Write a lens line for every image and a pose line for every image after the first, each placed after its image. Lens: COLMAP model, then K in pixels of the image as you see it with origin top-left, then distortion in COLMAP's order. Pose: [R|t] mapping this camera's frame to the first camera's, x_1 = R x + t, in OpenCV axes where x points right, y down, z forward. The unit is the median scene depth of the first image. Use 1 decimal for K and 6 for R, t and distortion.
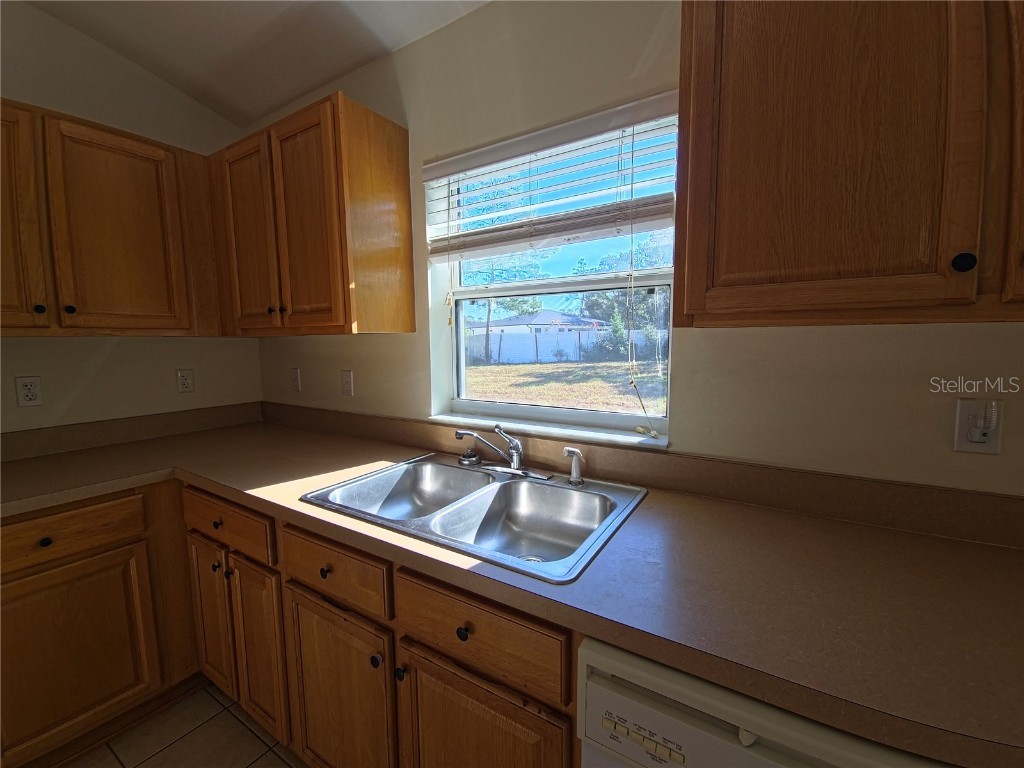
lens RADIAL K [[423.2, 0, 518.2], [0, 423.2, 385.1], [0, 0, 1]] dist [0.000150, -0.004744]
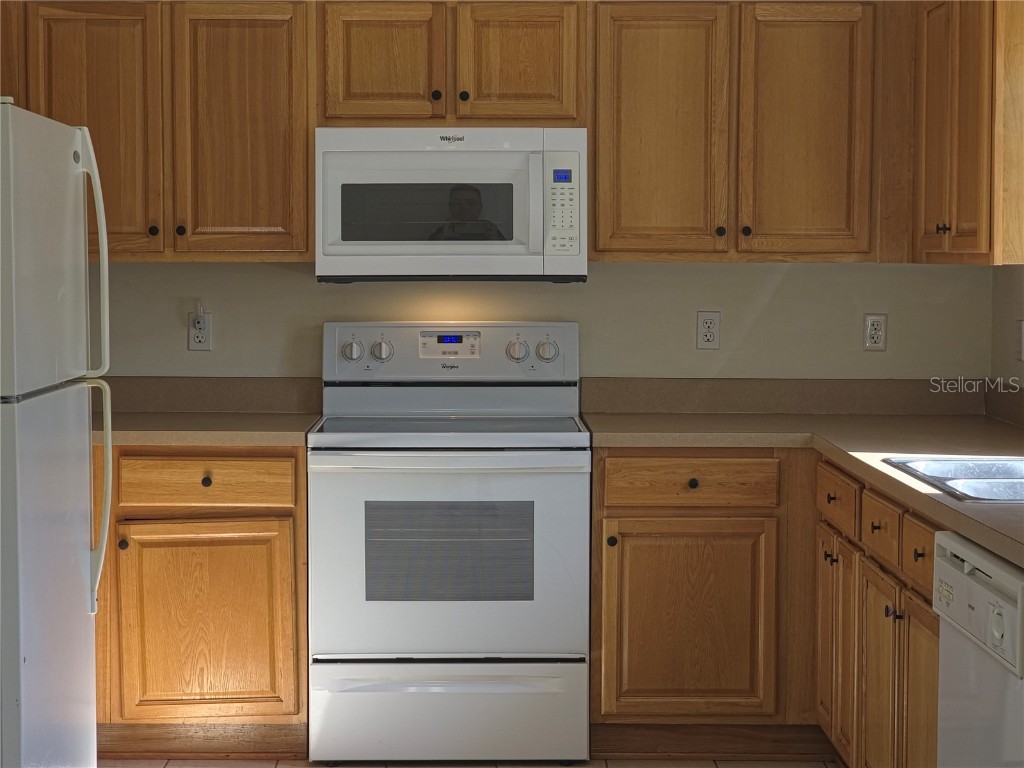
lens RADIAL K [[2004.3, 0, 507.6], [0, 2004.3, 385.0], [0, 0, 1]] dist [-0.088158, 0.000000]
pose [[0.530460, 0.063620, -0.845319, 2.024938], [-0.097373, 0.995152, 0.013793, 0.112565], [0.842099, 0.074995, 0.534084, -1.468988]]
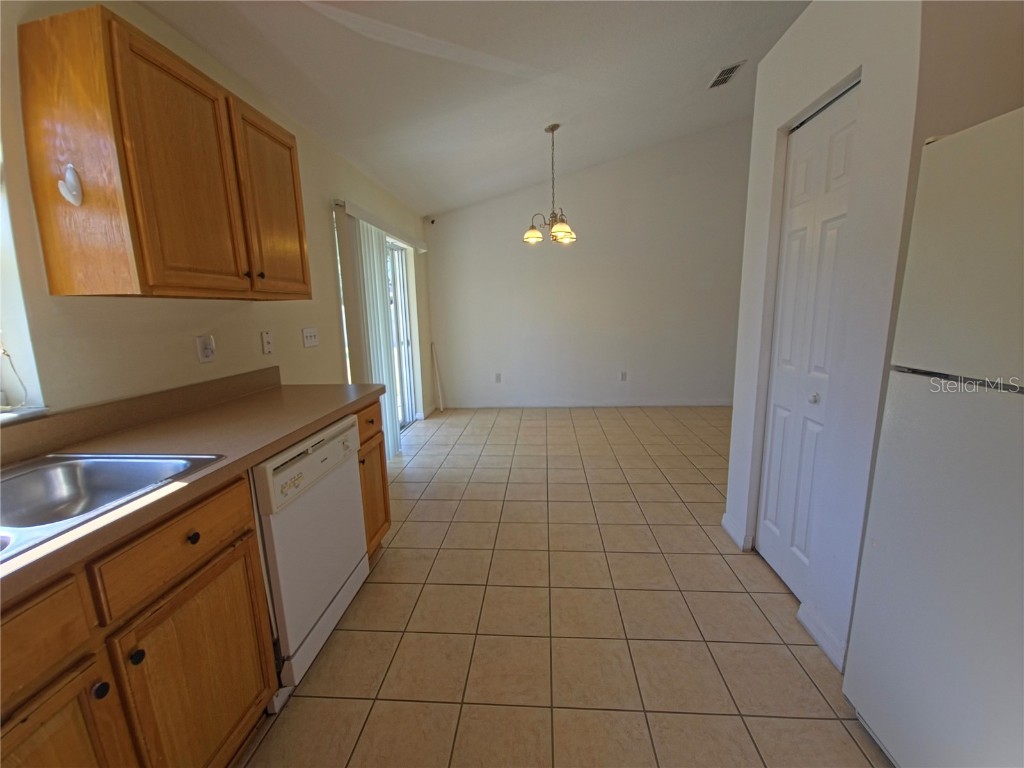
lens RADIAL K [[423.2, 0, 509.5], [0, 423.2, 386.5], [0, 0, 1]] dist [0.000150, -0.004744]
pose [[-0.461204, -0.133605, 0.877178, -0.824954], [0.130327, 0.967676, 0.215912, 0.010741], [-0.877671, 0.213899, -0.428884, 0.335902]]
